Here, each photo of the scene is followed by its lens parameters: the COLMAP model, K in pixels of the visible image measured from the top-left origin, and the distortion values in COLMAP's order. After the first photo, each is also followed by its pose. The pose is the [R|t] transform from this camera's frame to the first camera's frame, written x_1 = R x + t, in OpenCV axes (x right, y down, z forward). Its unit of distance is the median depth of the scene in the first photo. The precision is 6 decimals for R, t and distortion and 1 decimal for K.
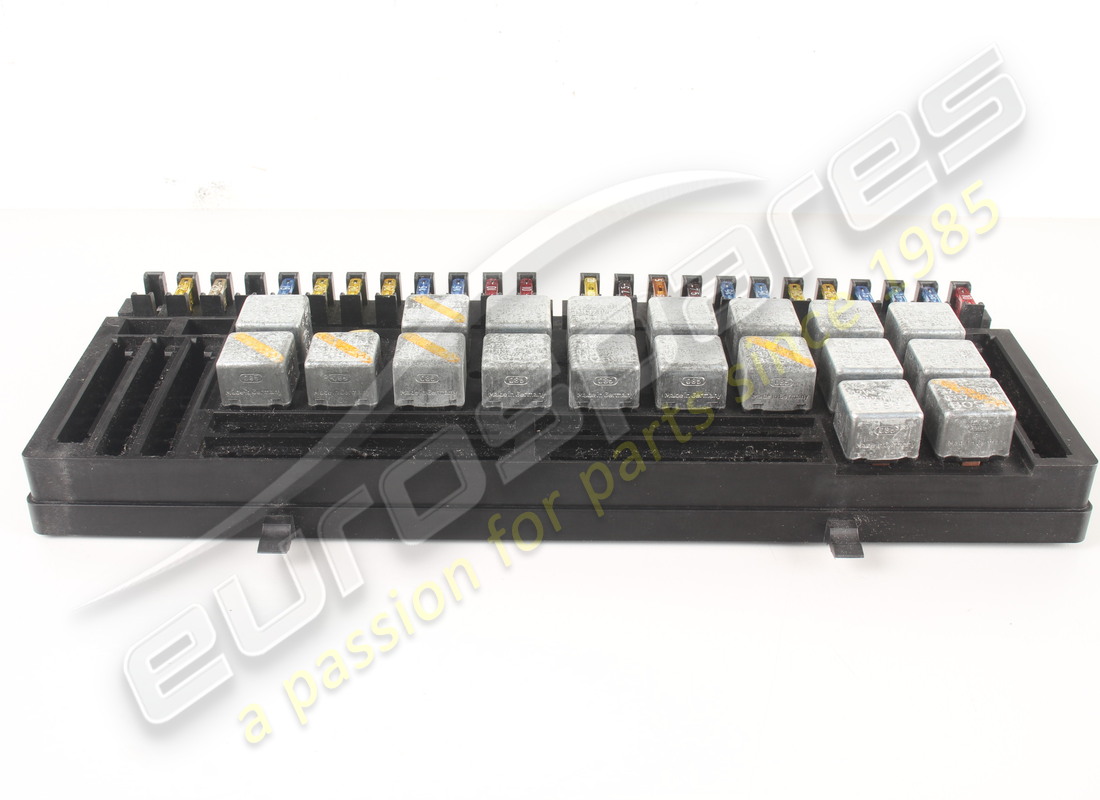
lens RADIAL K [[1289.6, 0, 550.0], [0, 1289.6, 400.0], [0, 0, 1]] dist [0.001551, 0.001319]
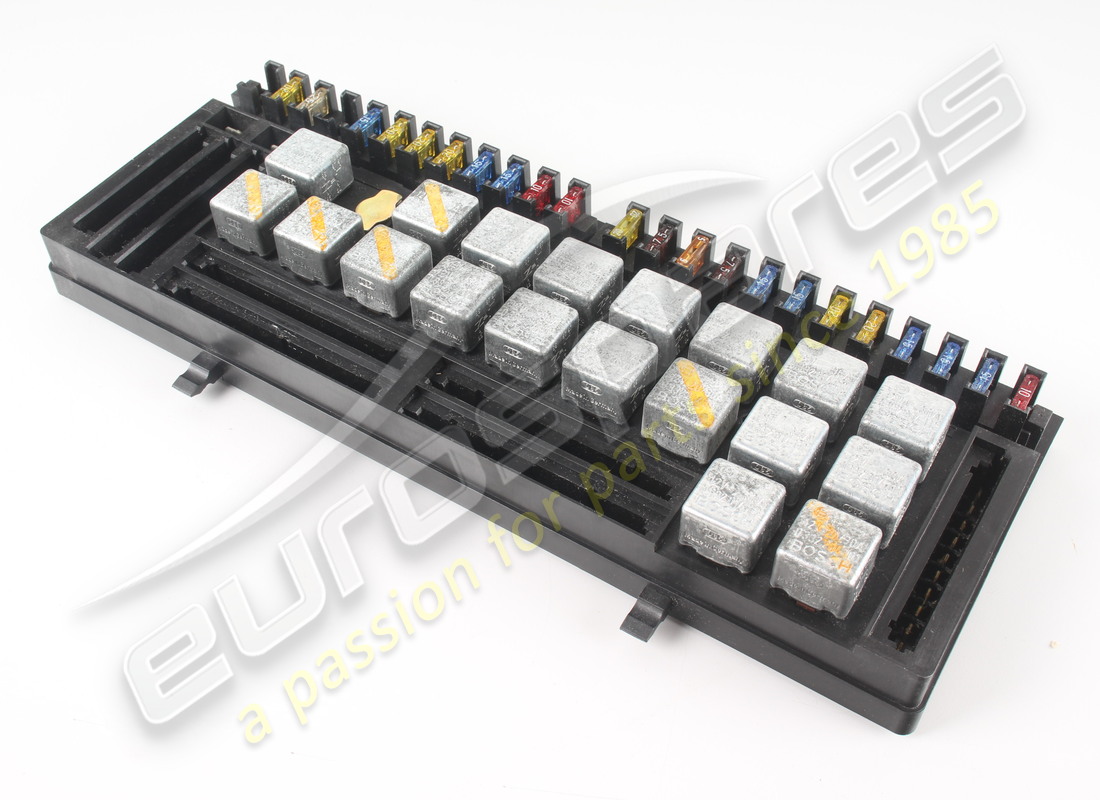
lens RADIAL K [[1289.6, 0, 550.0], [0, 1289.6, 400.0], [0, 0, 1]] dist [0.001551, 0.001319]
pose [[0.838005, 0.397968, -0.373323, 0.429570], [-0.264839, 0.894815, 0.359397, -0.328790], [0.477083, -0.202306, 0.855257, 0.179346]]
